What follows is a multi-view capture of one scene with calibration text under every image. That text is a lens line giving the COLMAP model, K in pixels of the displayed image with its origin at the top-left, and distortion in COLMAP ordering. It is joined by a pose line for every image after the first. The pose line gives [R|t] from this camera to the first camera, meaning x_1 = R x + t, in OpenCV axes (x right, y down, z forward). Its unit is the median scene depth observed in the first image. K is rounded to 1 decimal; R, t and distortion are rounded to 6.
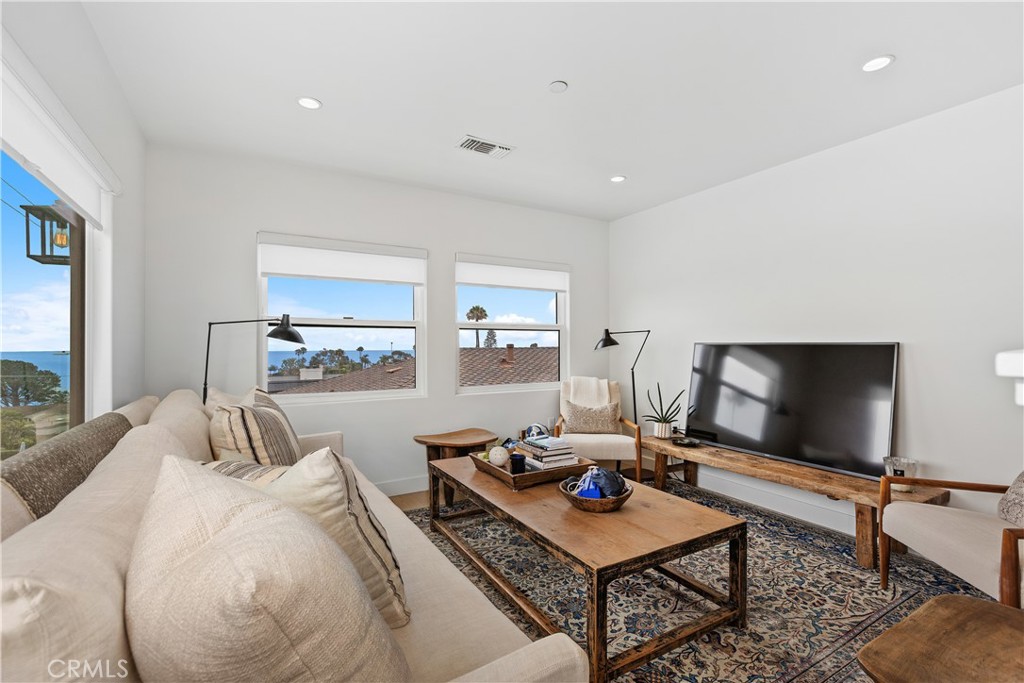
lens RADIAL K [[459.4, 0, 511.8], [0, 459.4, 345.0], [0, 0, 1]] dist [0.000285, 0.000046]
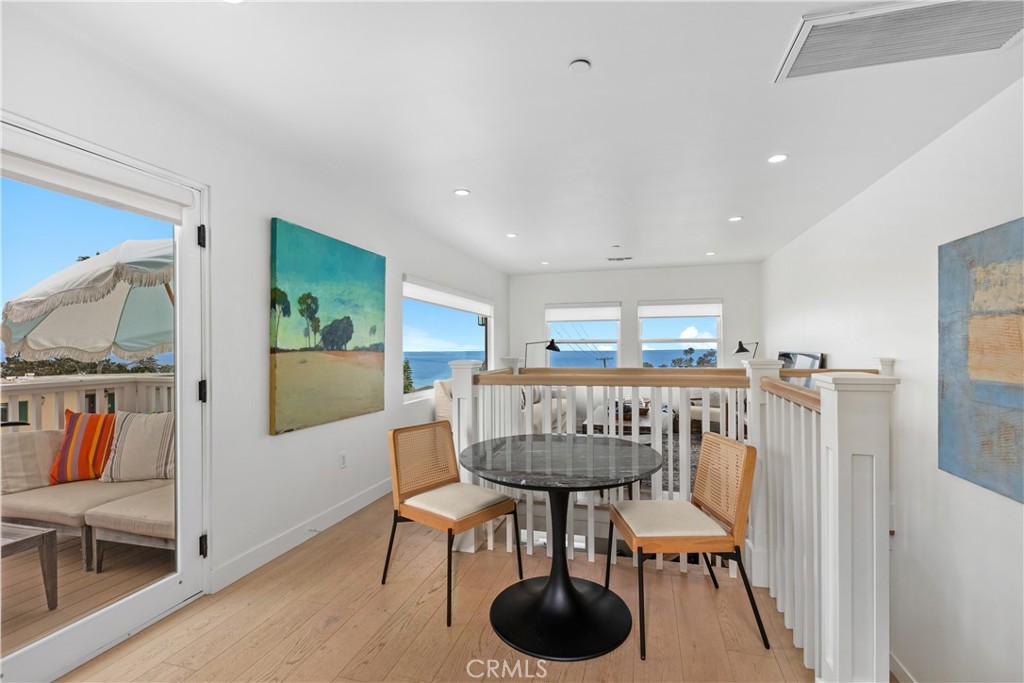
lens RADIAL K [[459.4, 0, 511.8], [0, 459.4, 345.0], [0, 0, 1]] dist [0.000285, 0.000046]
pose [[0.698435, -0.003791, -0.715664, 0.822137], [0.003574, 0.999992, -0.001809, -0.024560], [0.715665, -0.001294, 0.698443, -0.622636]]
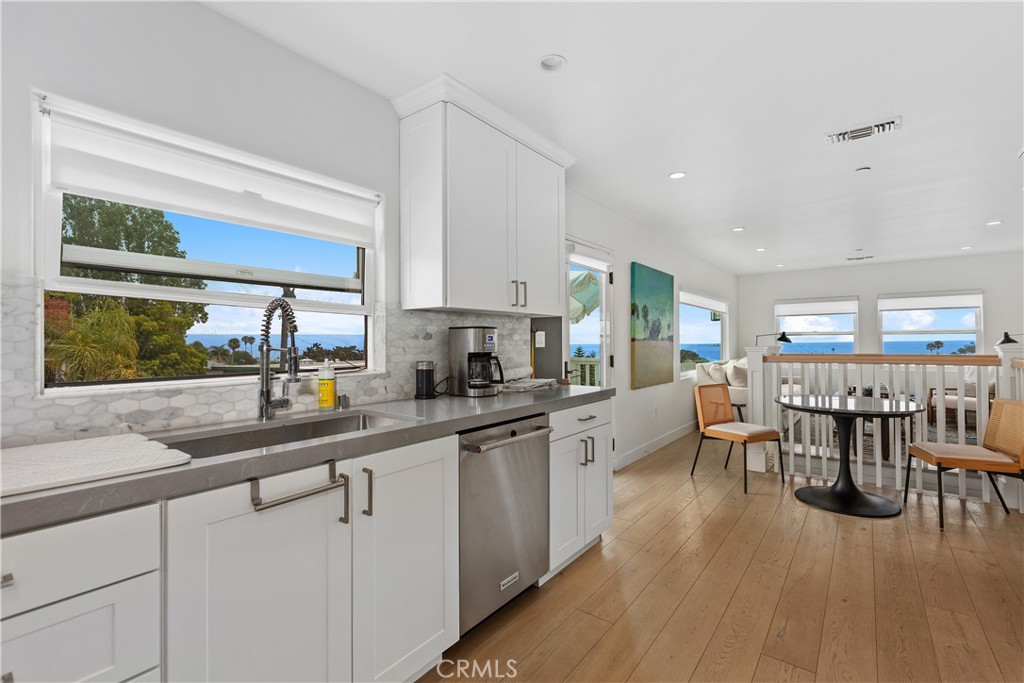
lens RADIAL K [[453.3, 0, 512.0], [0, 453.3, 341.5], [0, 0, 1]] dist [-0.002364, -0.000055]
pose [[0.379698, -0.000147, -0.925111, 1.033227], [0.006436, 0.999976, 0.002483, -0.019802], [0.925088, -0.006896, 0.379690, -1.117005]]
